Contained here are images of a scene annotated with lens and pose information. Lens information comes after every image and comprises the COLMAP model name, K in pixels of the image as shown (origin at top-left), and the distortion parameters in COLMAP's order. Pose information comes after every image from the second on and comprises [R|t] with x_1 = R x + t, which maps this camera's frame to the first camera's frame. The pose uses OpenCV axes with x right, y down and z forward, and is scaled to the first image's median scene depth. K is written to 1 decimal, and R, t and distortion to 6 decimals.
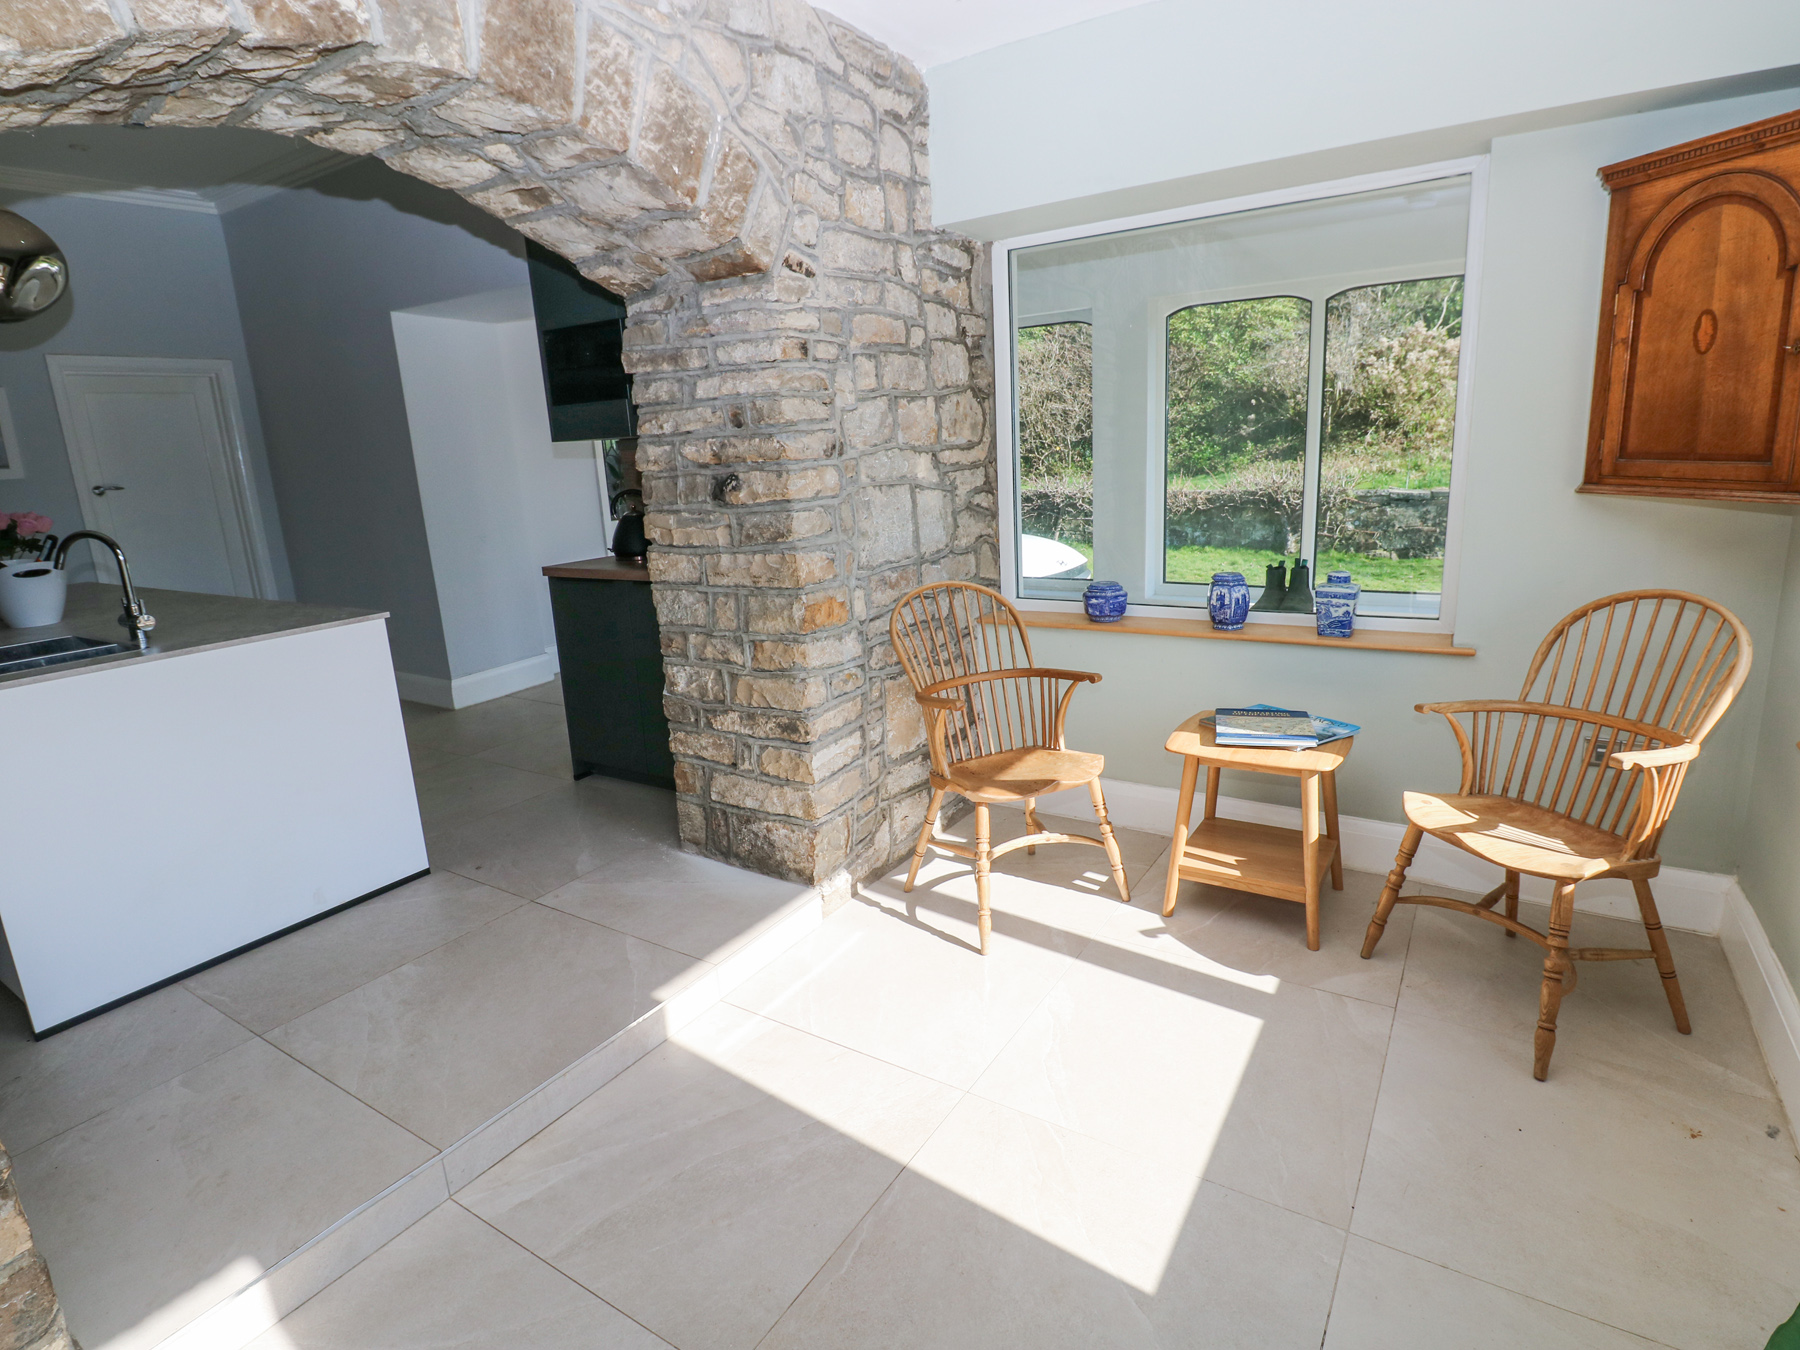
lens RADIAL K [[969.7, 0, 888.6], [0, 969.7, 665.0], [0, 0, 1]] dist [0.000673, -0.011341]
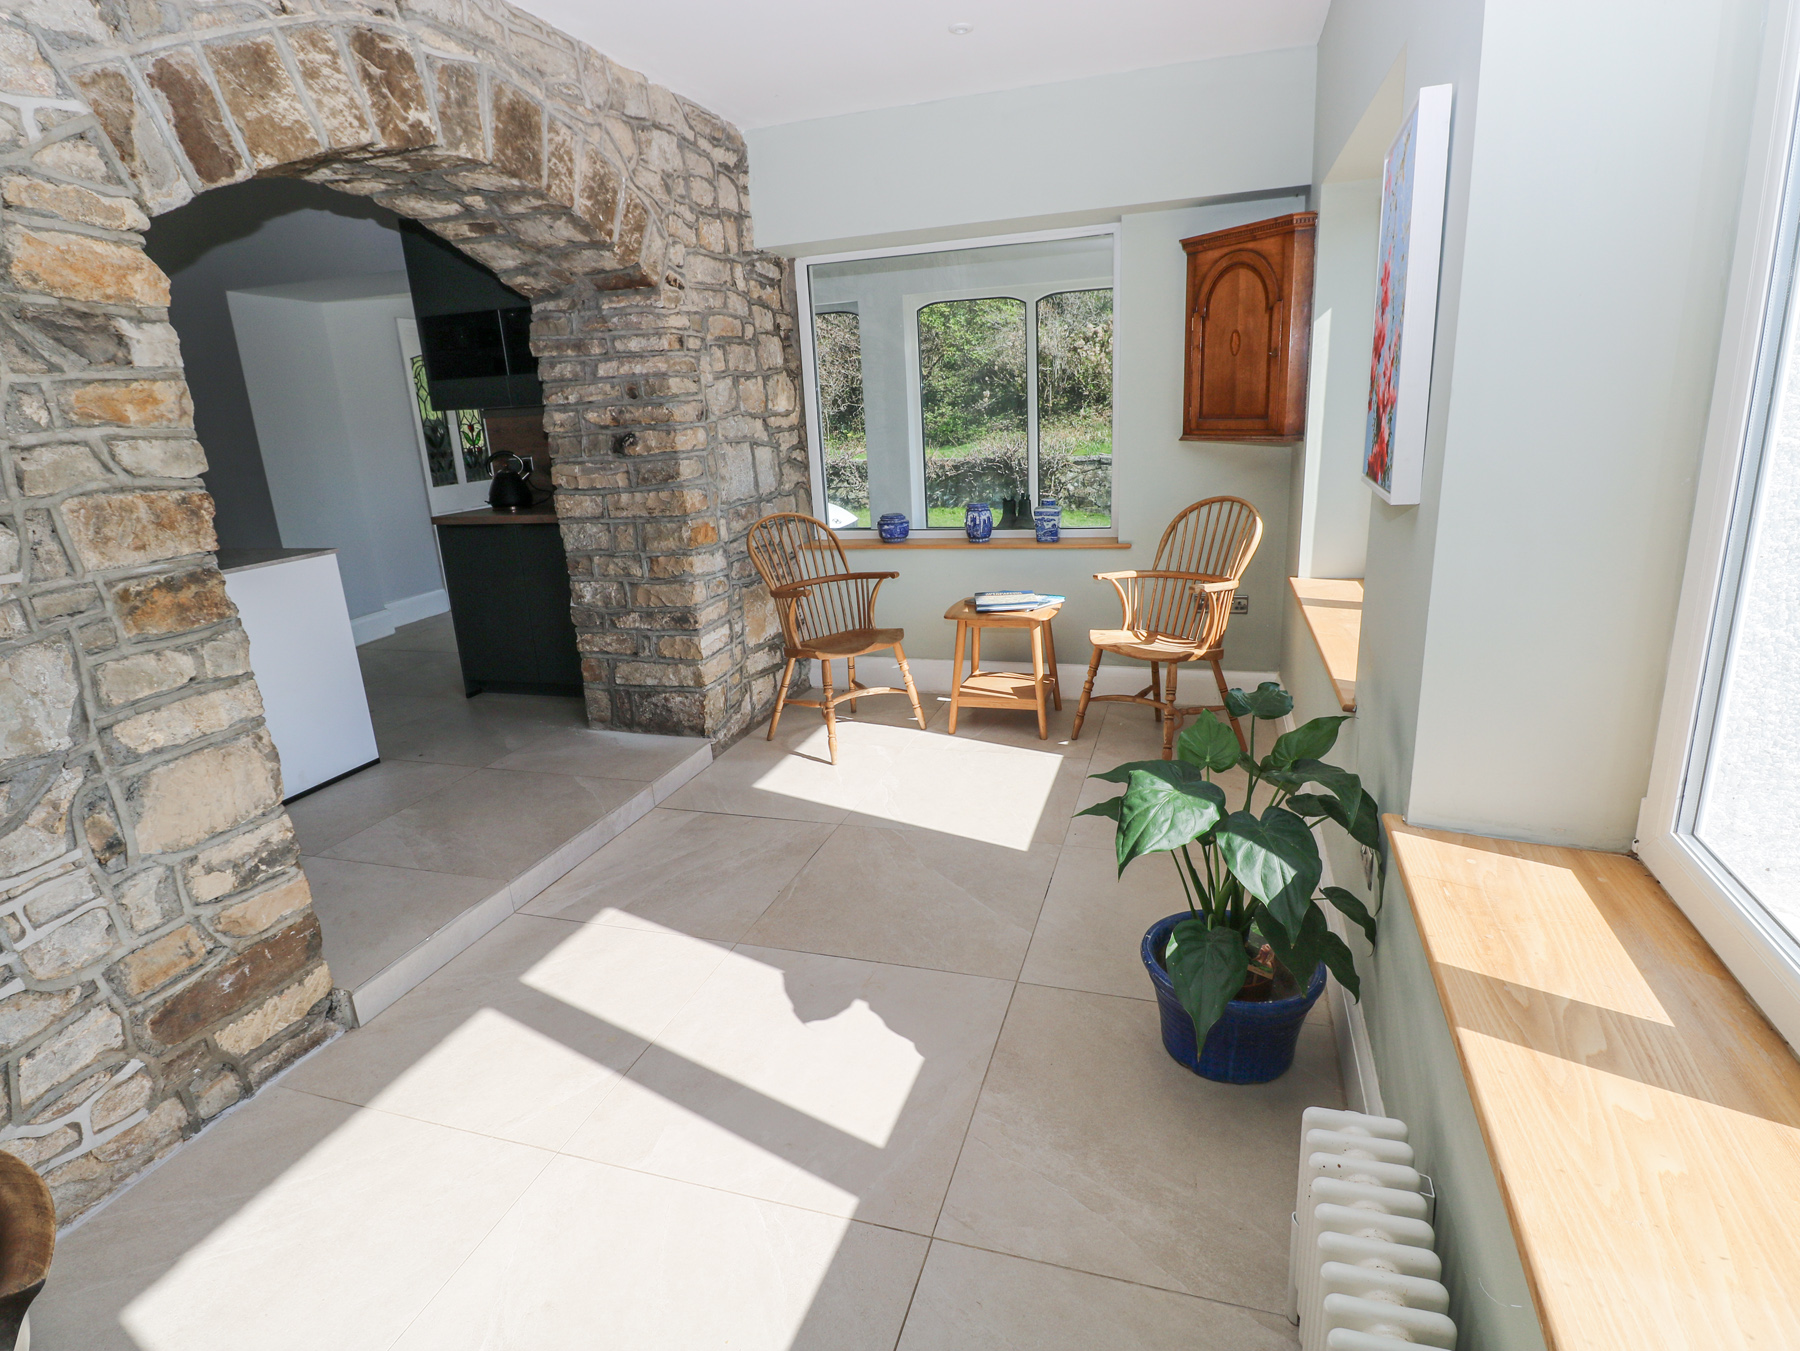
lens RADIAL K [[969.7, 0, 897.9], [0, 969.7, 675.1], [0, 0, 1]] dist [0.000673, -0.011341]
pose [[0.966222, -0.067458, 0.248727, -0.151120], [0.059112, 0.997414, 0.040879, 0.103613], [-0.250841, -0.024796, 0.967711, -0.401322]]
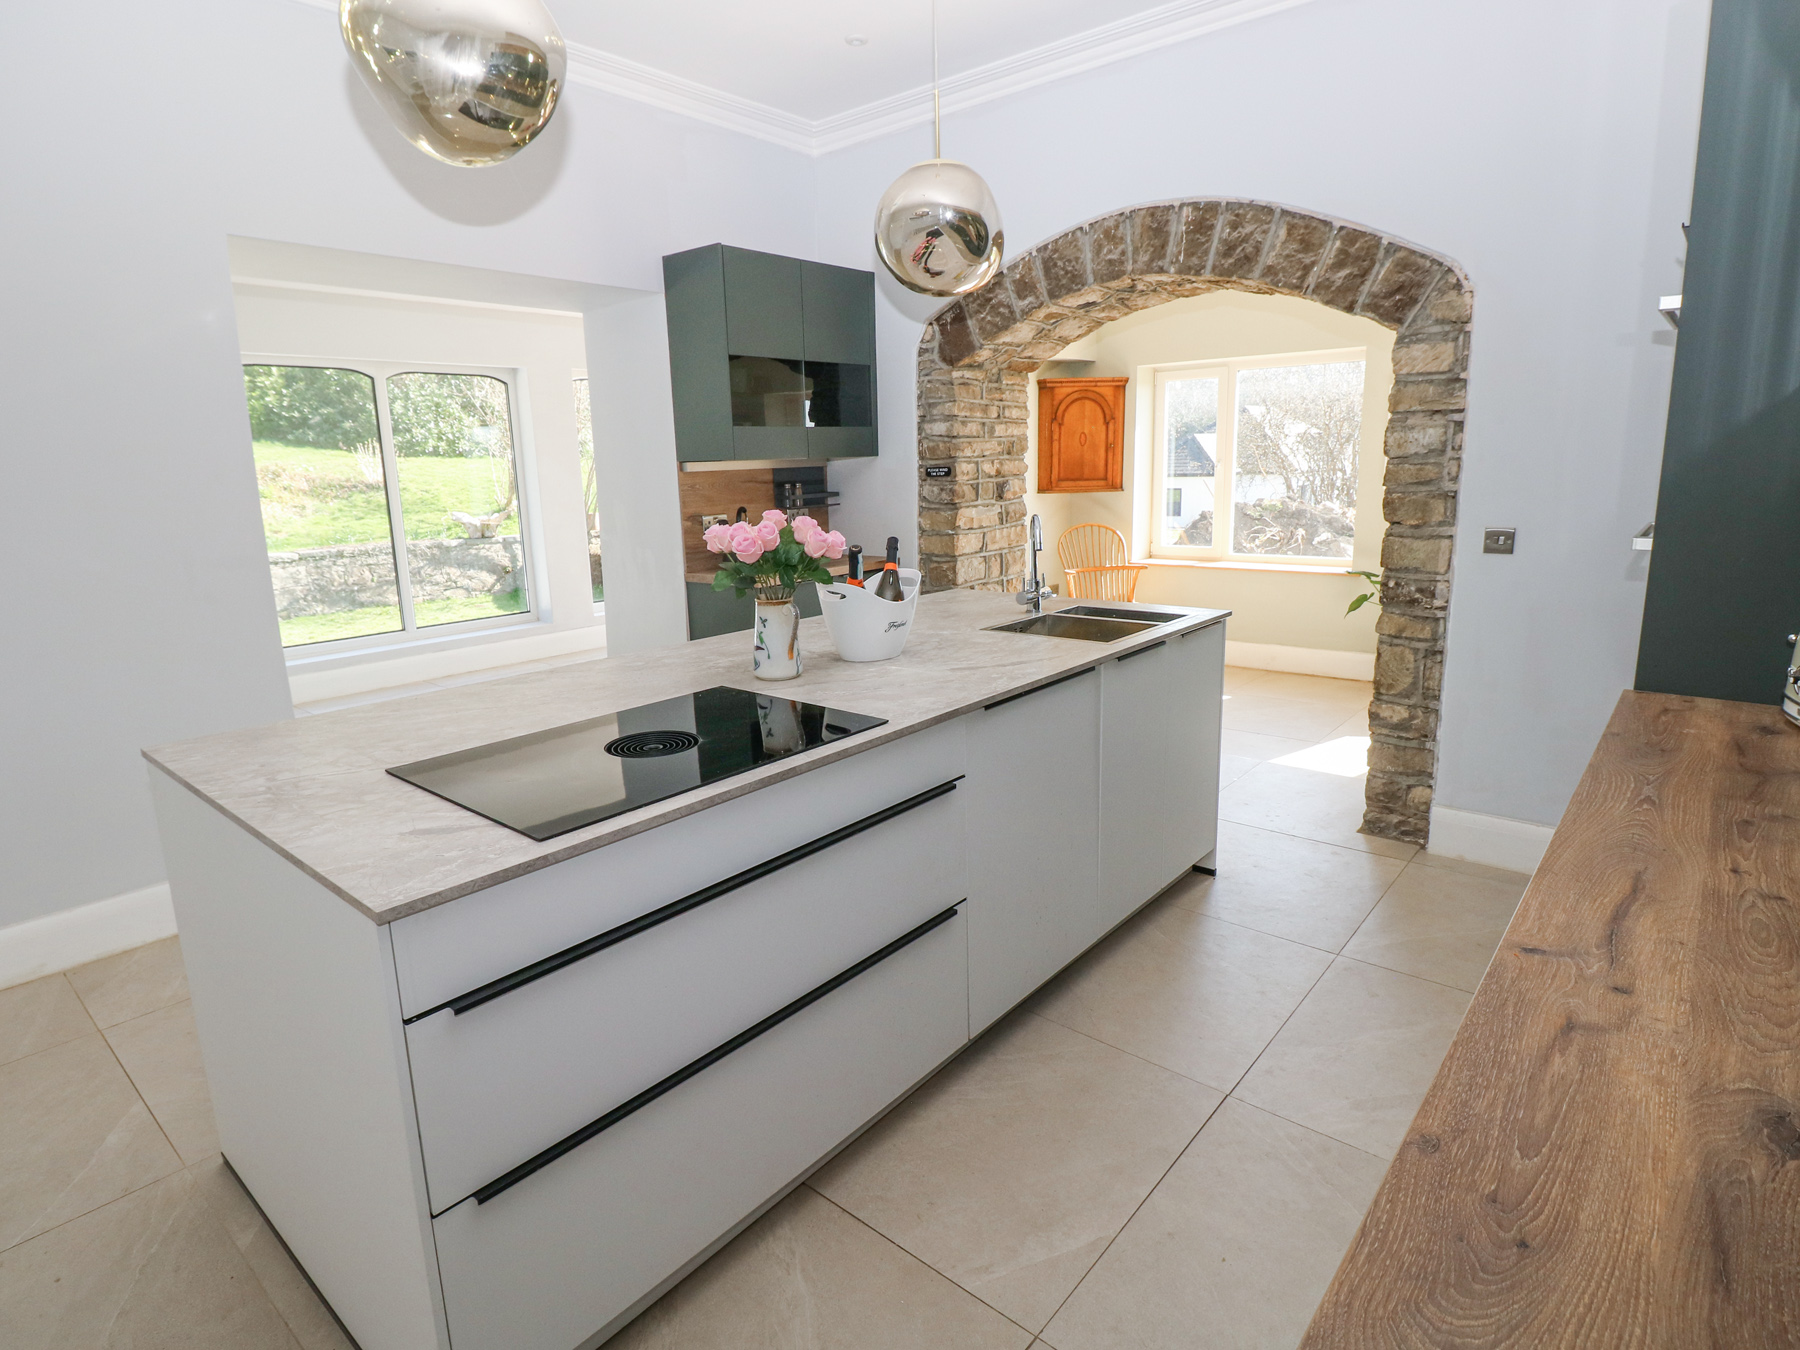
lens RADIAL K [[969.7, 0, 916.4], [0, 969.7, 668.8], [0, 0, 1]] dist [0.000673, -0.011341]
pose [[0.099046, -0.166667, 0.981026, -1.817537], [0.239135, 0.960969, 0.139116, -0.147699], [-0.965921, 0.220819, 0.135036, 0.947779]]
